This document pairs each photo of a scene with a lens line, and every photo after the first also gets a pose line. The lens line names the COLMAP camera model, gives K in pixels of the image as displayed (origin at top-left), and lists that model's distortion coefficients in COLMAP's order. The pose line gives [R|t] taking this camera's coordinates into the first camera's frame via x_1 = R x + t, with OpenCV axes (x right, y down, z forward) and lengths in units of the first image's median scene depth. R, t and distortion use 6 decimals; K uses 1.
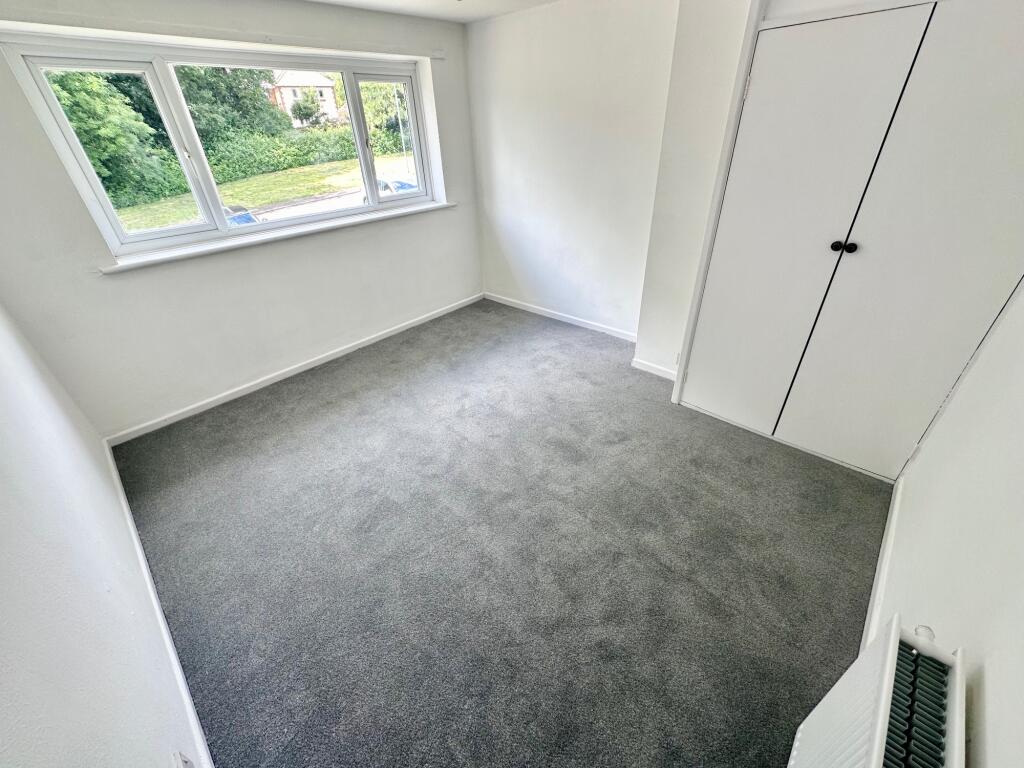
lens RADIAL K [[404.9, 0, 512.0], [0, 404.9, 384.0], [0, 0, 1]] dist [-0.007829, 0.000471]
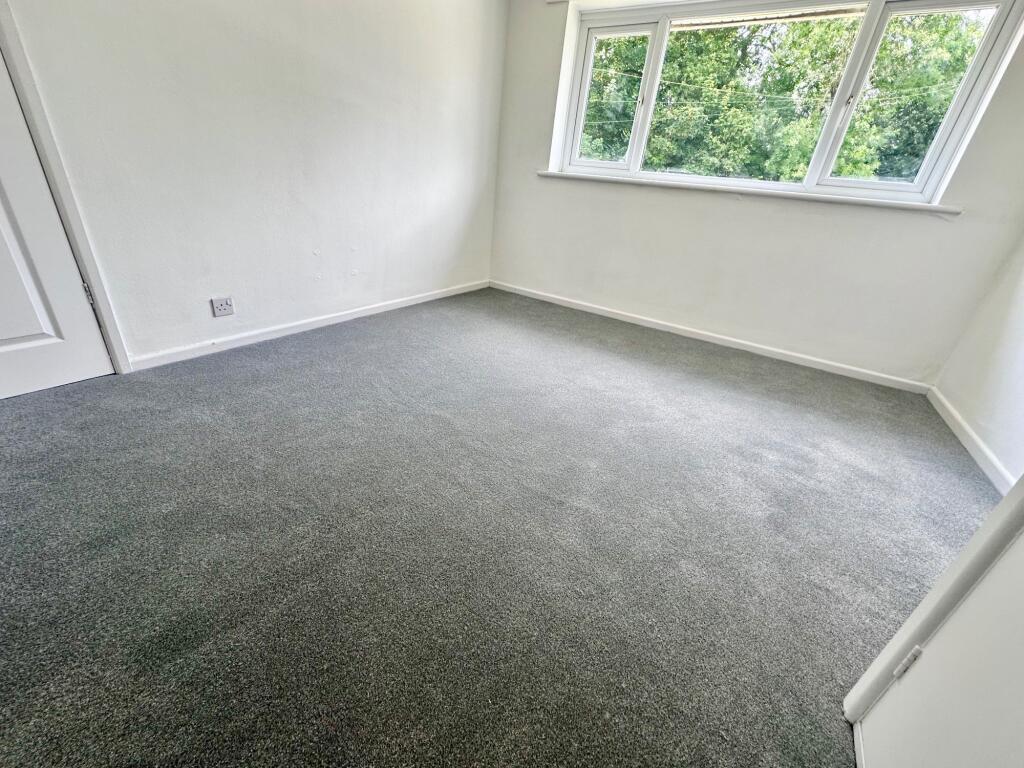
lens RADIAL K [[404.9, 0, 512.0], [0, 404.9, 384.0], [0, 0, 1]] dist [-0.007829, 0.000471]
pose [[0.173895, 0.485137, -0.856973, 0.444352], [-0.605490, 0.738971, 0.295470, -0.066830], [0.776622, 0.467508, 0.422249, 0.485264]]
